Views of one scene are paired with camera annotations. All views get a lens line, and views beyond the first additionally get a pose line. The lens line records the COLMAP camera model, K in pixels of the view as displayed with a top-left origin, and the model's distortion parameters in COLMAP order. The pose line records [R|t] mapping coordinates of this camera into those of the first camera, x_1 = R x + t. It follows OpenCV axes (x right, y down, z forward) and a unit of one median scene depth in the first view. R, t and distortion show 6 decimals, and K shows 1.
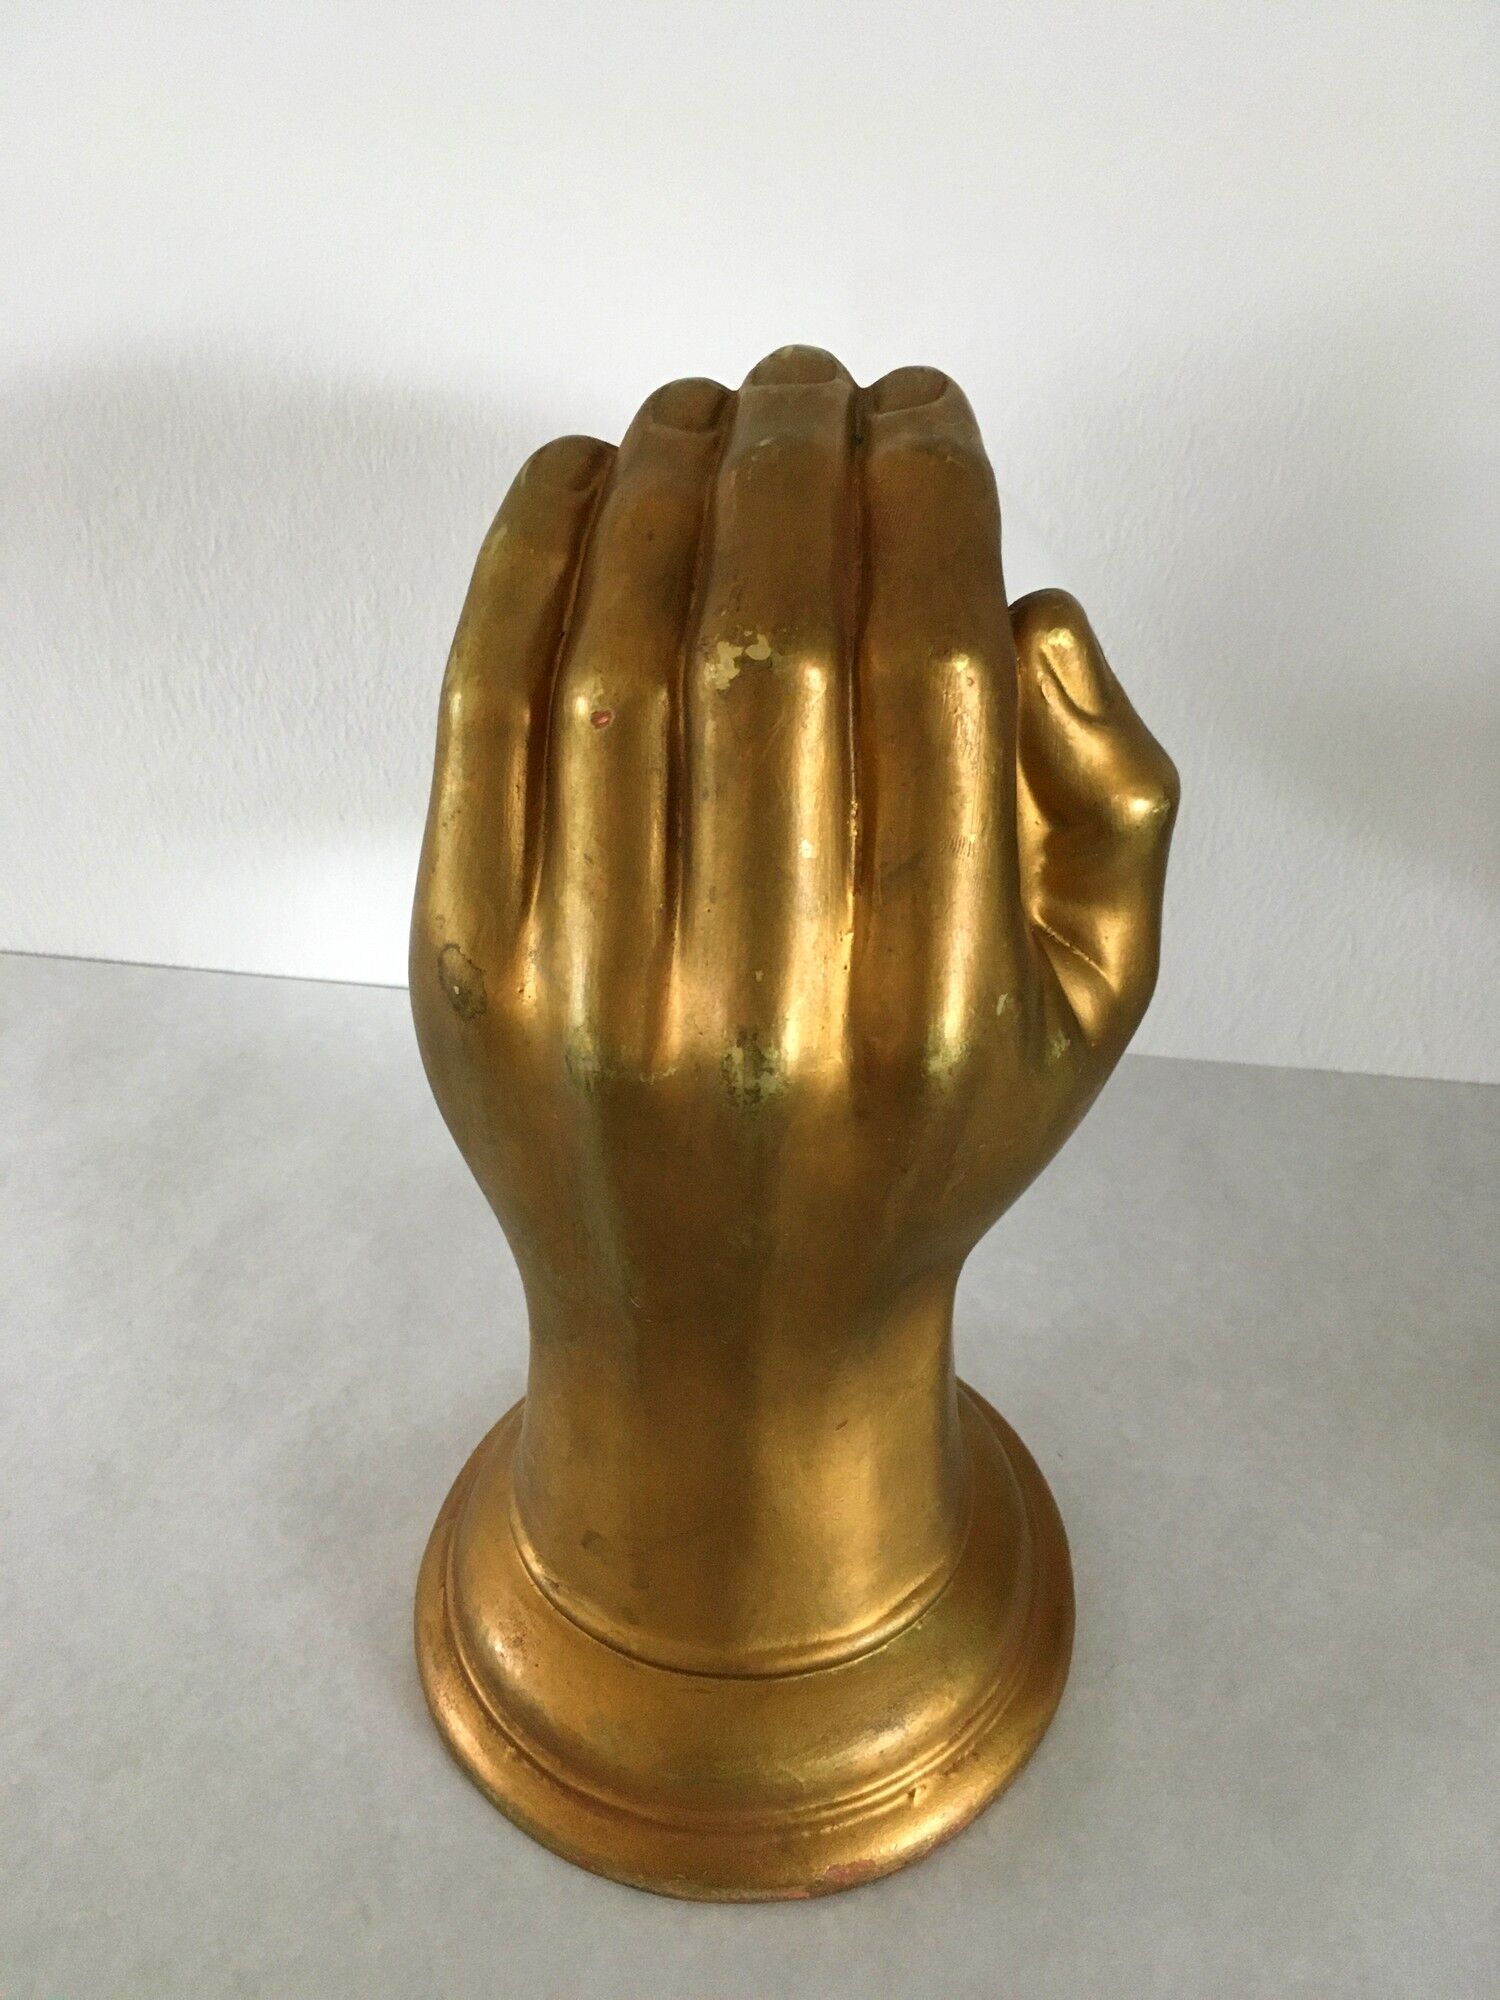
lens RADIAL K [[1803.2, 0, 748.2], [0, 1803.2, 992.1], [0, 0, 1]] dist [0.048358, -0.118436]
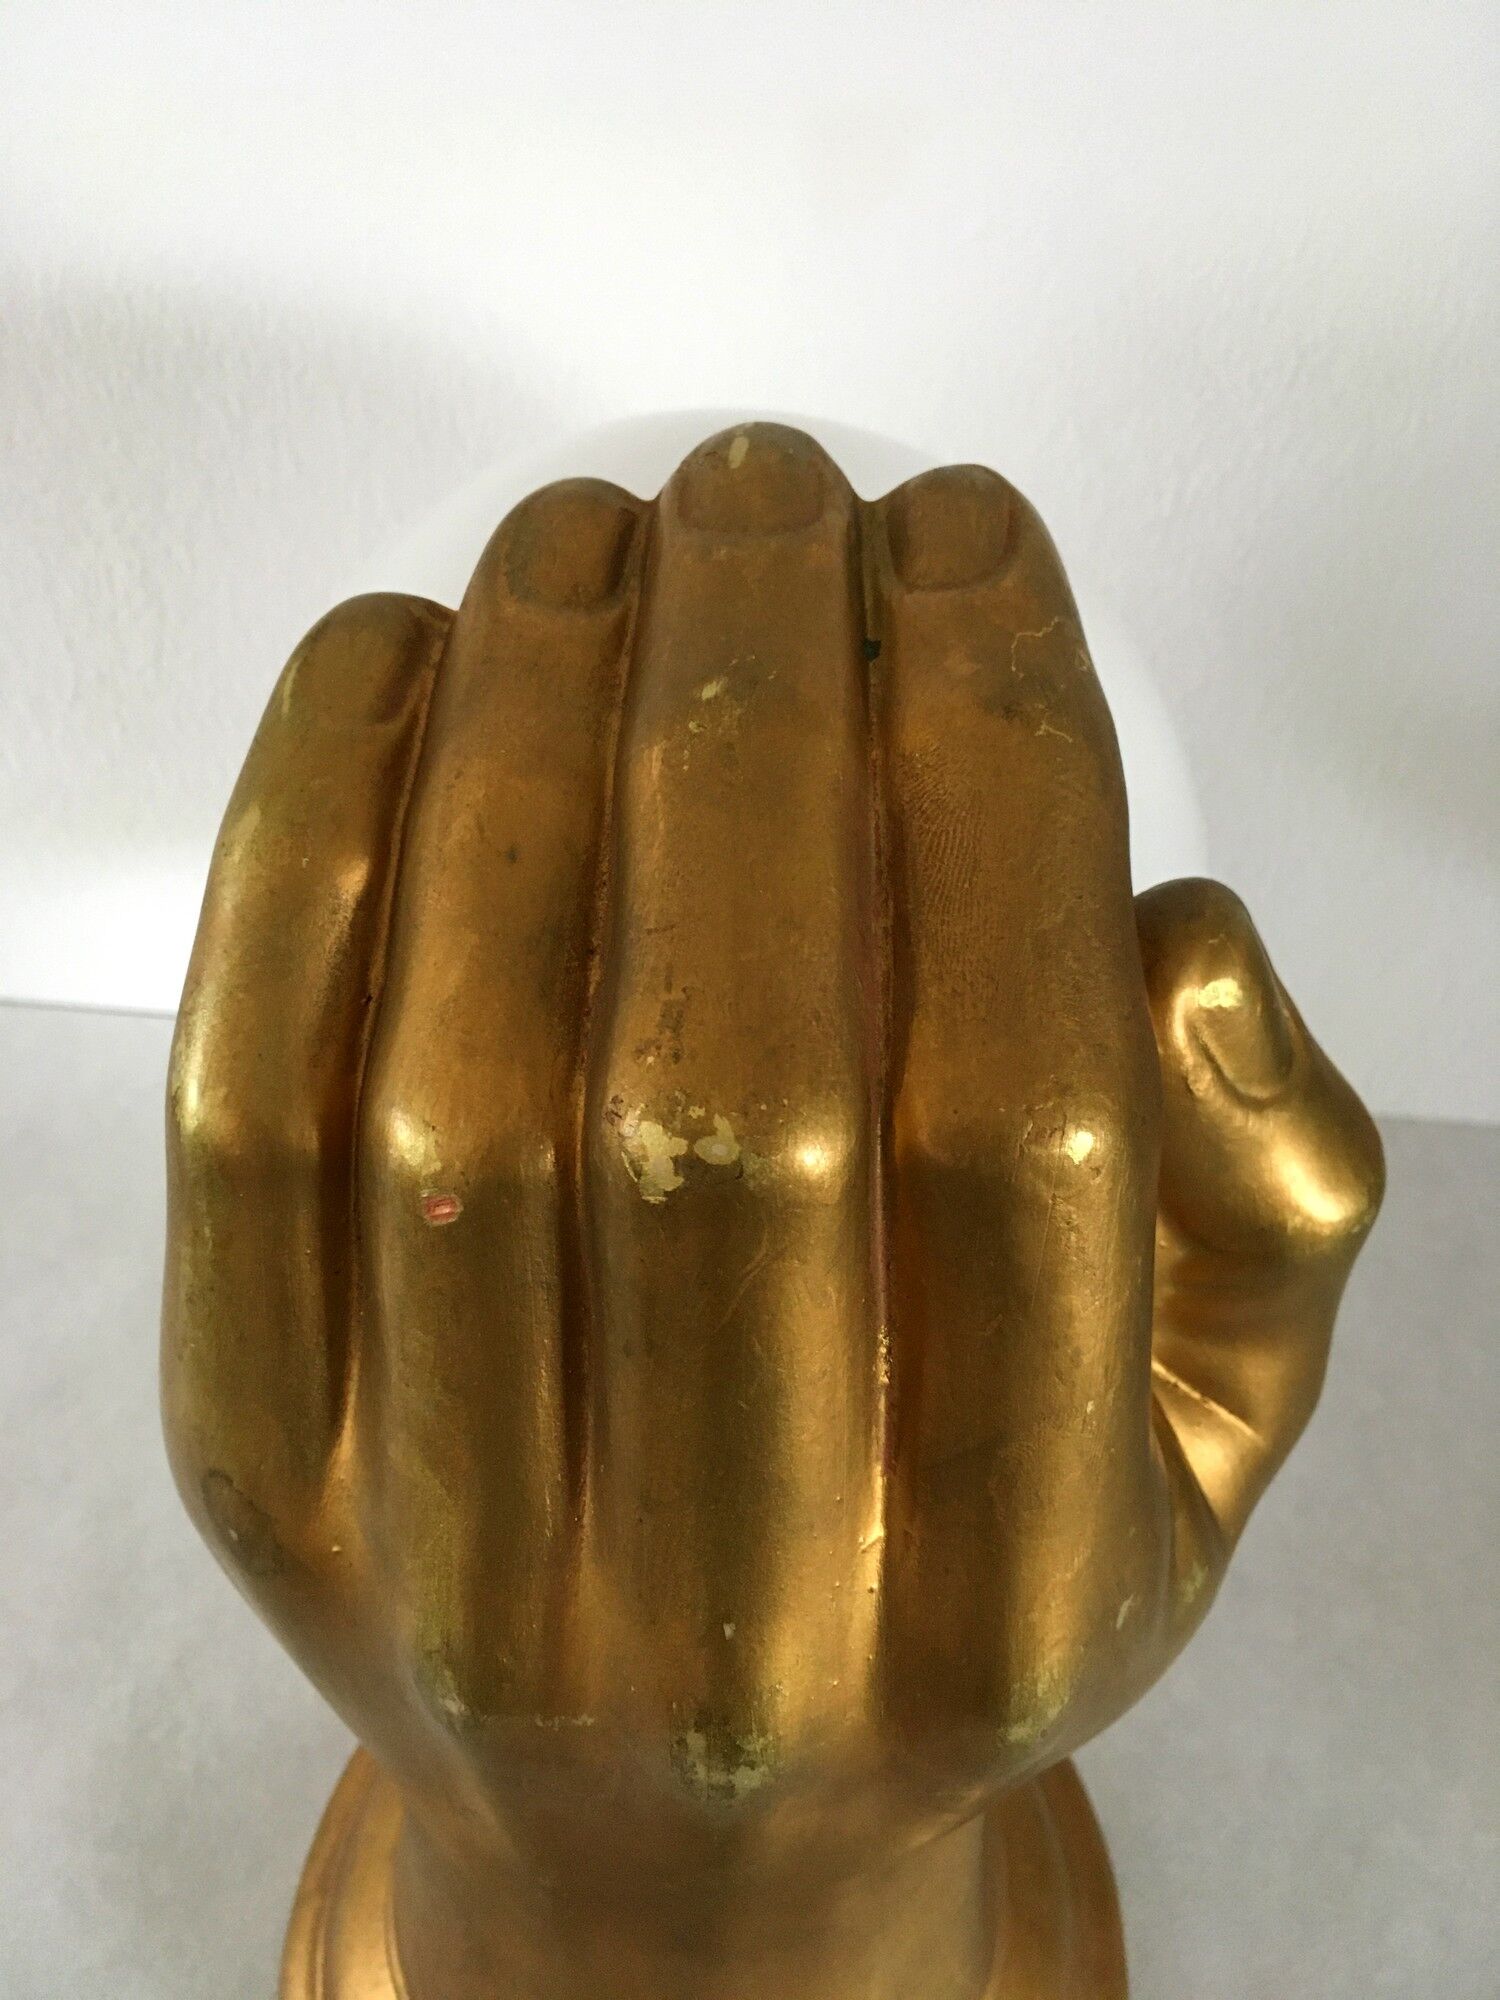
lens RADIAL K [[1803.2, 0, 744.1], [0, 1803.2, 991.0], [0, 0, 1]] dist [0.048358, -0.118436]
pose [[0.998409, -0.032934, 0.045764, -0.008831], [0.023821, 0.982063, 0.187044, -0.305269], [-0.051103, -0.185656, 0.981285, 0.423614]]
